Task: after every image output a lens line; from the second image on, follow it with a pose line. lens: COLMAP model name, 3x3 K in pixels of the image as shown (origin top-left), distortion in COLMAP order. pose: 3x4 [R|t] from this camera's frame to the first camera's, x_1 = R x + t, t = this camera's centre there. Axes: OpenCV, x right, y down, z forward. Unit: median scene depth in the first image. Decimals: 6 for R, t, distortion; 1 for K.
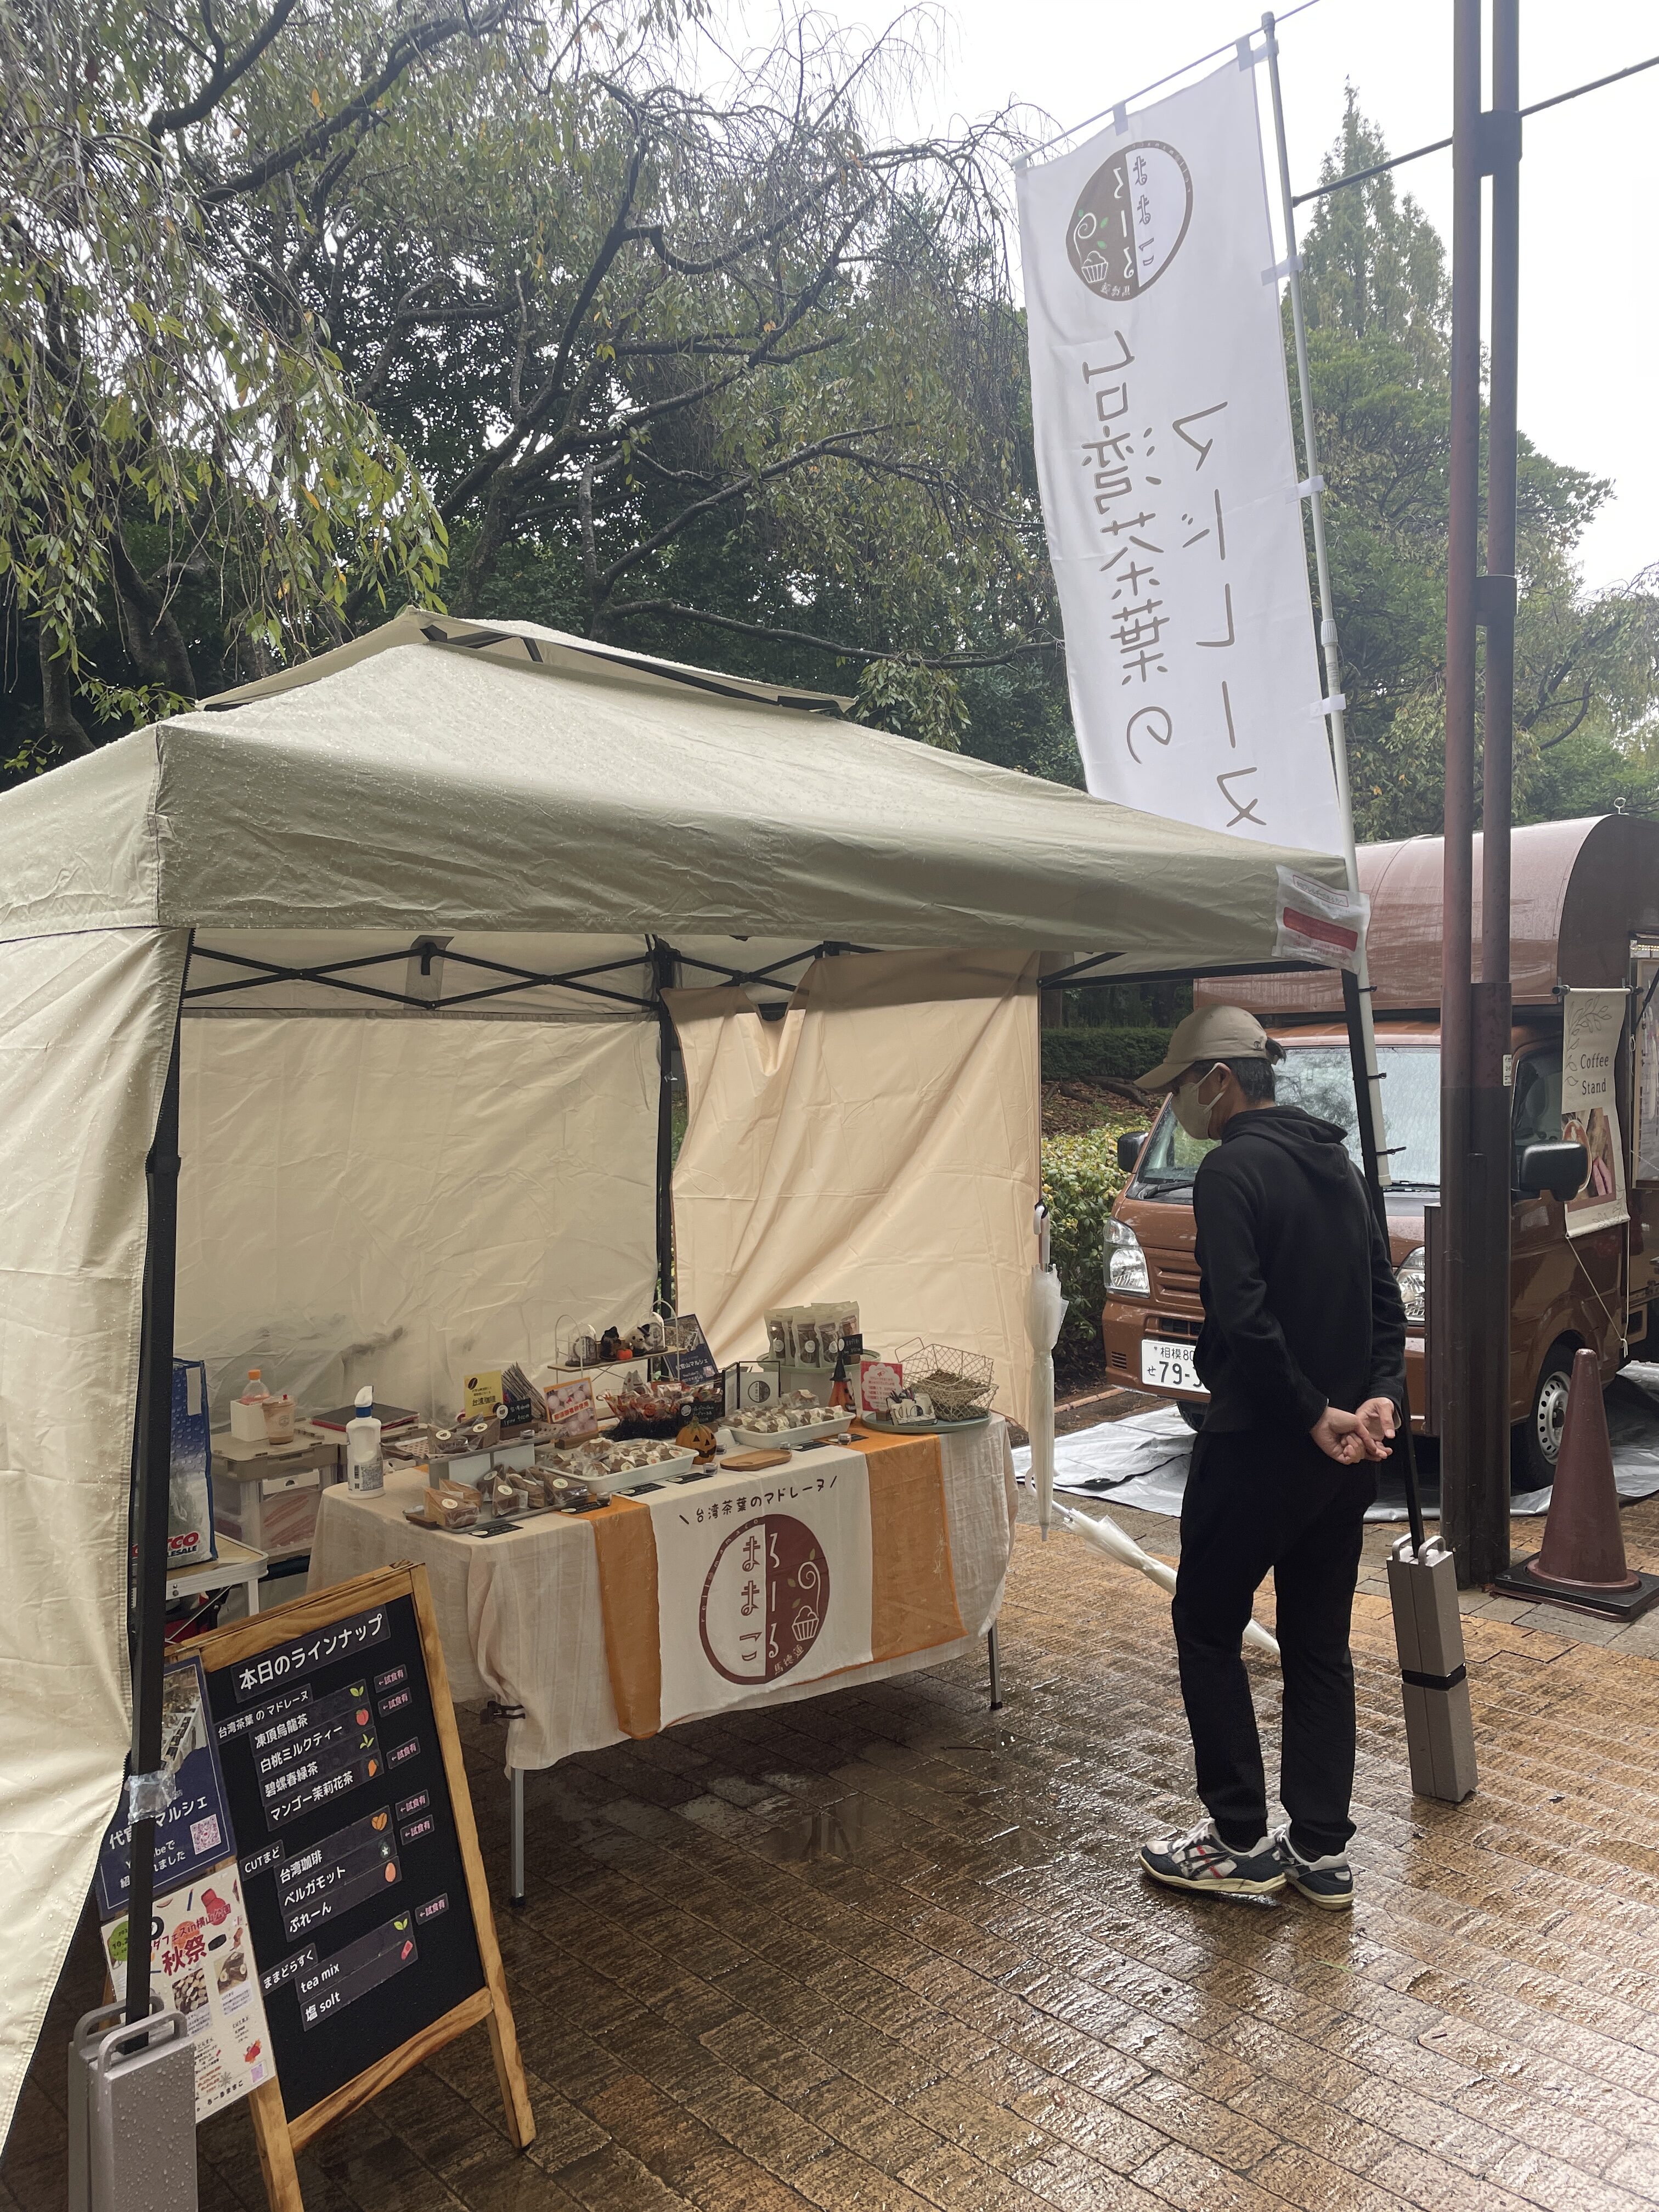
lens RADIAL K [[1688.4, 0, 829.5], [0, 1688.4, 1106.0], [0, 0, 1]] dist [0.035882, -0.005261]
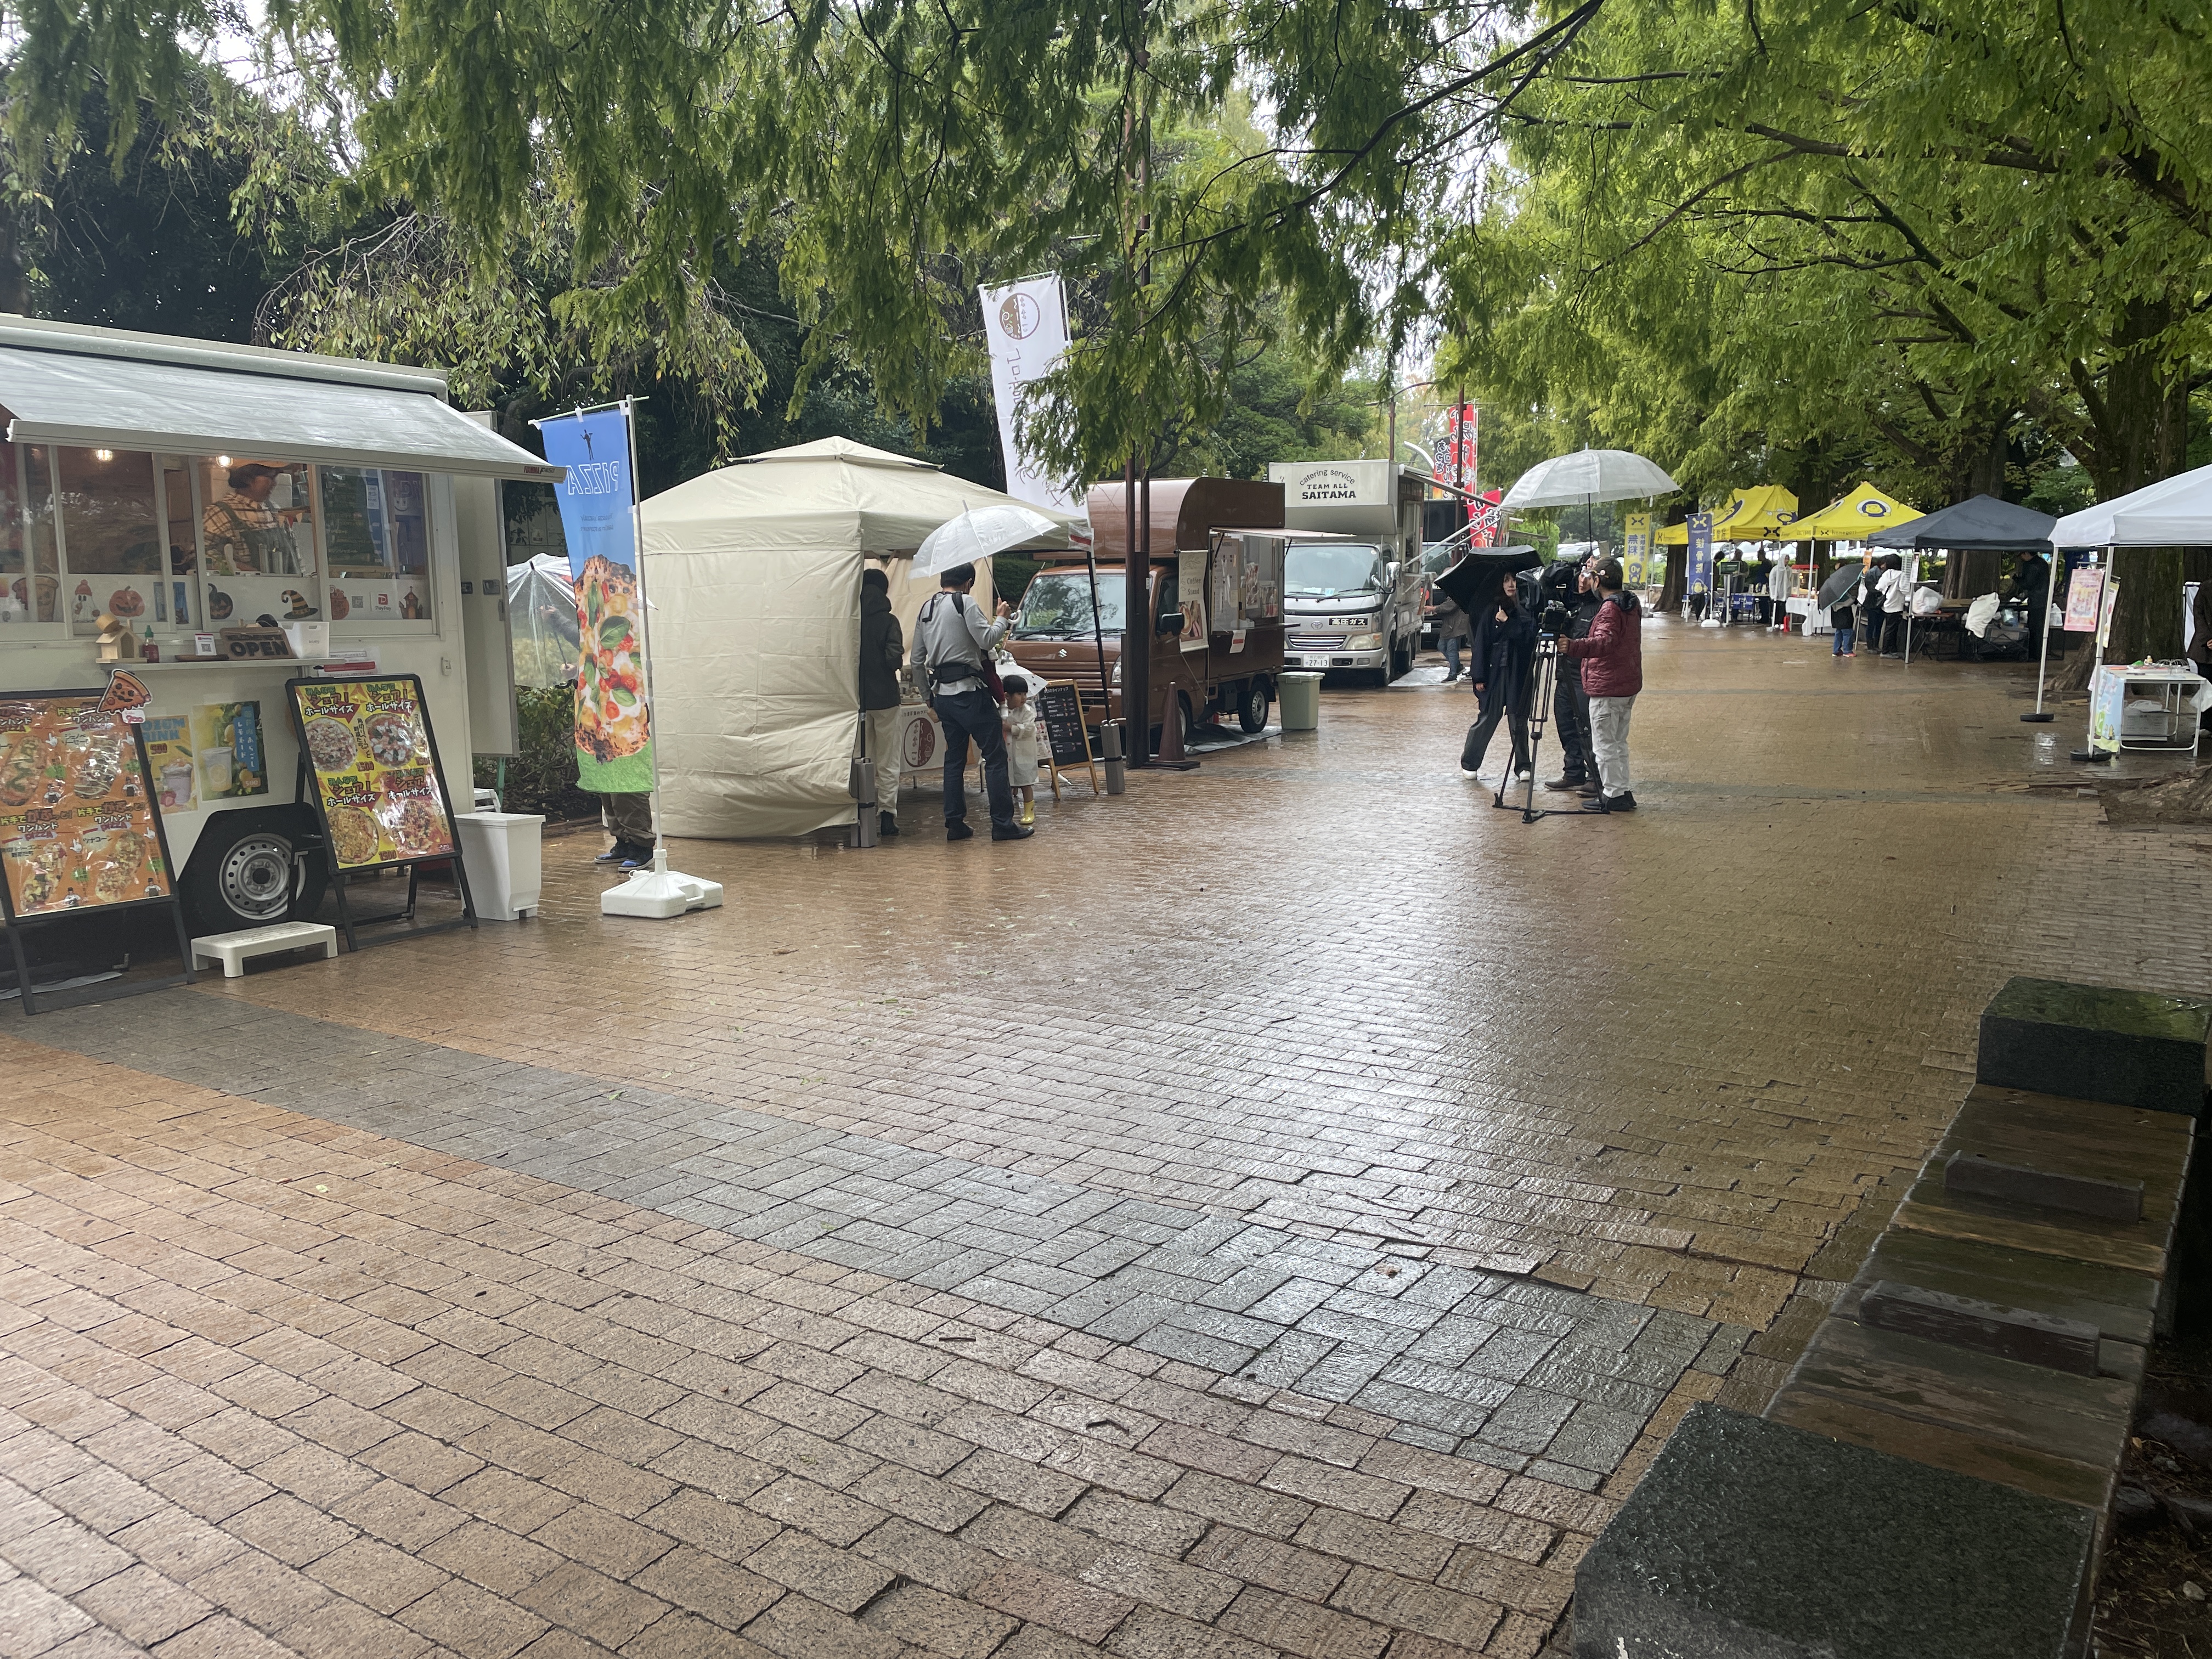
lens RADIAL K [[1688.4, 0, 1106.0], [0, 1688.4, 829.5], [0, 0, 1]] dist [0.035882, -0.005261]
pose [[0.951628, -0.049271, 0.303276, -0.653797], [0.018348, 0.994410, 0.103980, 0.118564], [-0.306703, -0.093386, 0.947213, -2.080291]]
